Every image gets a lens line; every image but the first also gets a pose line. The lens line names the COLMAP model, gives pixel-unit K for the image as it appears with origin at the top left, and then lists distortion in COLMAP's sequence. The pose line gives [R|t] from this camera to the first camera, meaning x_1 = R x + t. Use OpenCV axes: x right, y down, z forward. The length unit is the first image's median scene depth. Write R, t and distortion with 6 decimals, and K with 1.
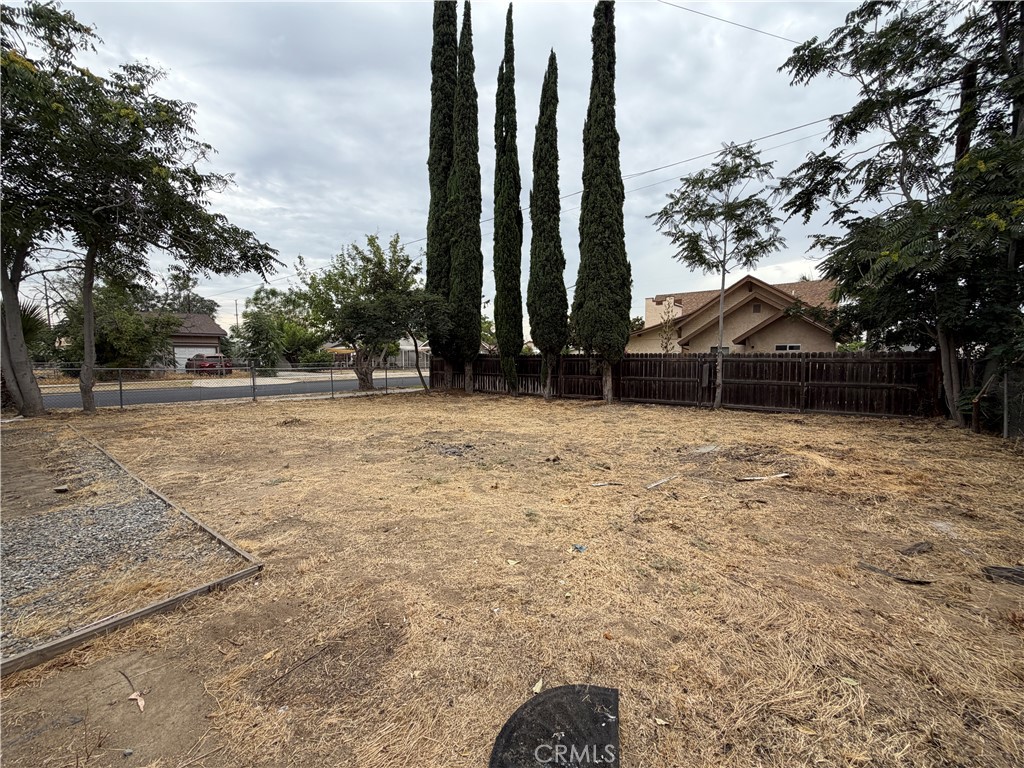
lens RADIAL K [[407.8, 0, 512.0], [0, 407.8, 384.0], [0, 0, 1]] dist [0.001100, 0.000241]
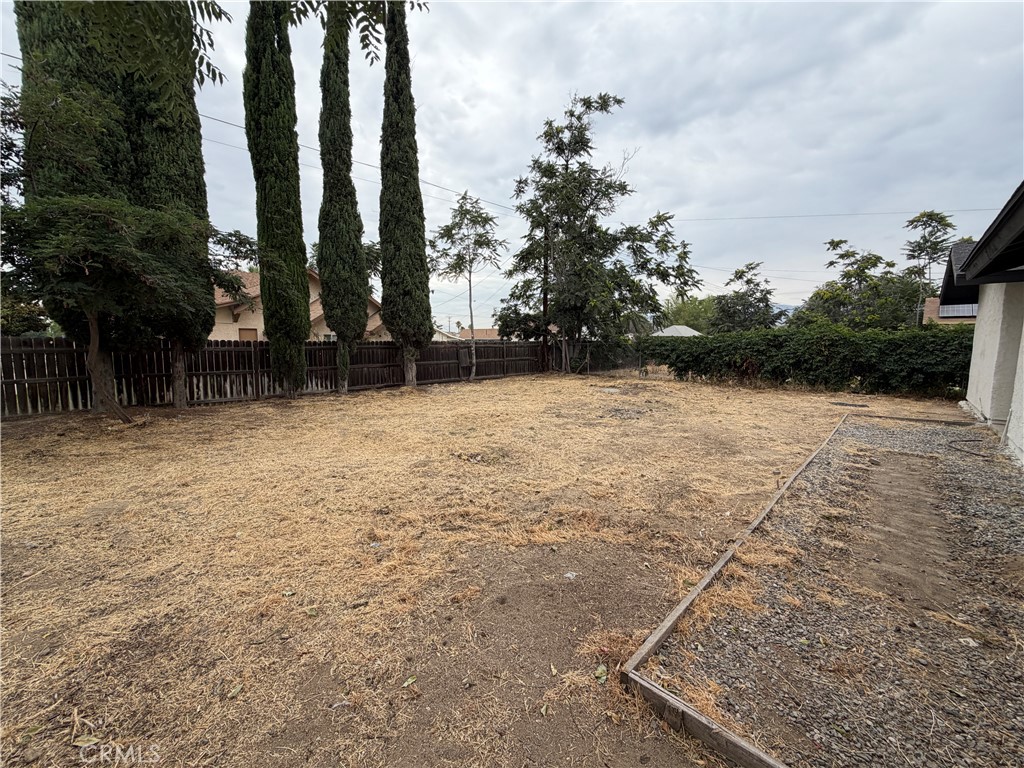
lens RADIAL K [[407.8, 0, 512.0], [0, 407.8, 384.0], [0, 0, 1]] dist [0.001100, 0.000241]
pose [[0.093074, -0.094262, 0.991187, -0.769425], [0.067352, 0.993824, 0.088189, -0.038815], [-0.993379, 0.058550, 0.098848, 0.643808]]
